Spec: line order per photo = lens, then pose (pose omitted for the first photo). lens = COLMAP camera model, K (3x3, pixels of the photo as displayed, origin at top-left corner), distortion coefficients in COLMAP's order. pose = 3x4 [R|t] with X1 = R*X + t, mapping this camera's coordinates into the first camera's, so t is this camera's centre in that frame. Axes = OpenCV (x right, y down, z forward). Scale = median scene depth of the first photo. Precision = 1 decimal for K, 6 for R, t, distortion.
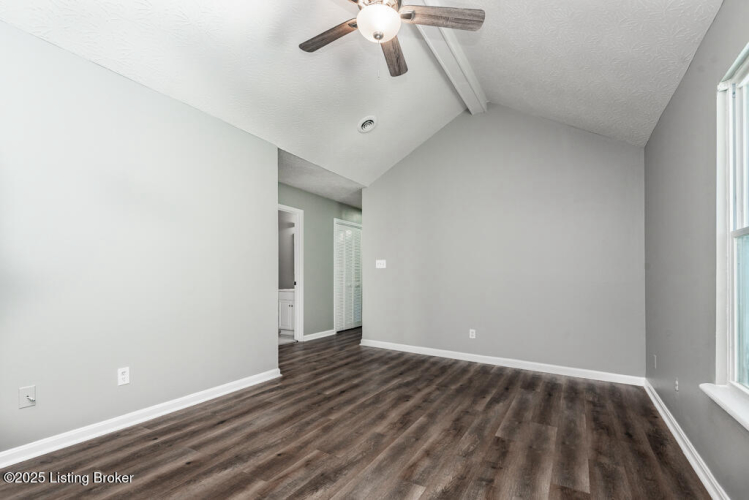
lens RADIAL K [[344.4, 0, 368.0], [0, 344.4, 244.1], [0, 0, 1]] dist [0.024280, -0.006553]
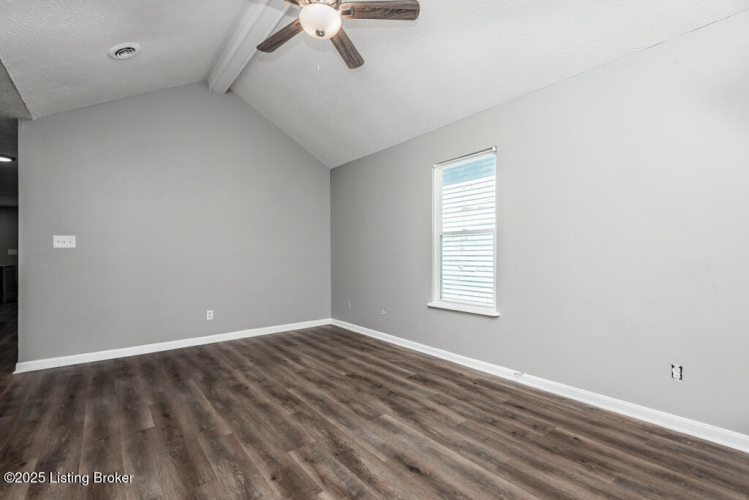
lens RADIAL K [[344.4, 0, 371.0], [0, 344.4, 250.4], [0, 0, 1]] dist [0.024280, -0.006553]
pose [[0.364730, -0.015239, 0.930989, -0.734056], [-0.066838, 0.996858, 0.042502, 0.014585], [-0.928711, -0.077727, 0.362565, 0.419413]]
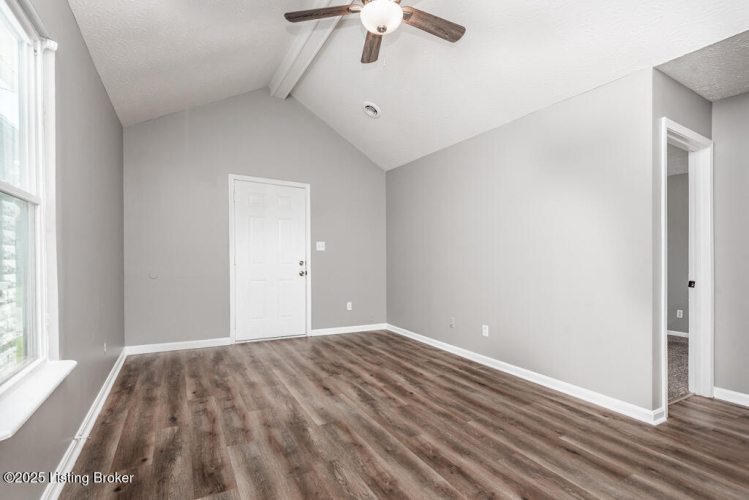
lens RADIAL K [[344.4, 0, 373.7], [0, 344.4, 251.9], [0, 0, 1]] dist [0.024280, -0.006553]
pose [[-0.490091, -0.049390, -0.870271, 0.803037], [0.047958, 0.995353, -0.083496, 0.129982], [0.870351, -0.082658, -0.485445, 1.241906]]
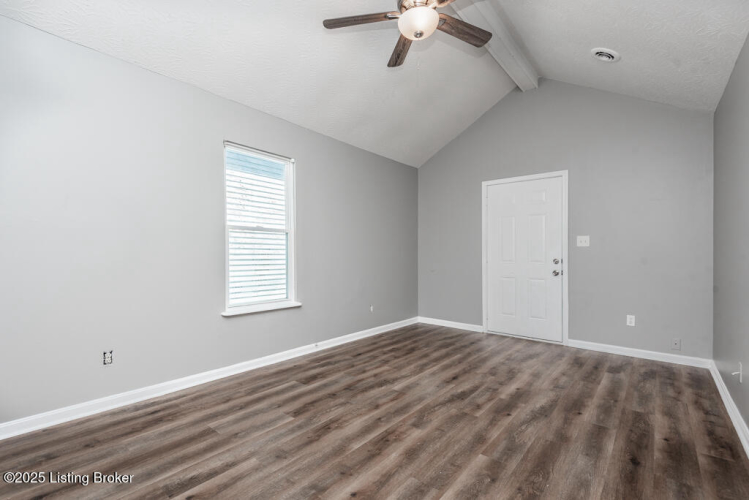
lens RADIAL K [[344.4, 0, 373.6], [0, 344.4, 255.8], [0, 0, 1]] dist [0.024280, -0.006553]
pose [[-0.988537, -0.029817, 0.148005, 0.022435], [-0.041774, 0.996050, -0.078351, 0.156642], [-0.145084, -0.083636, -0.985878, 1.755014]]
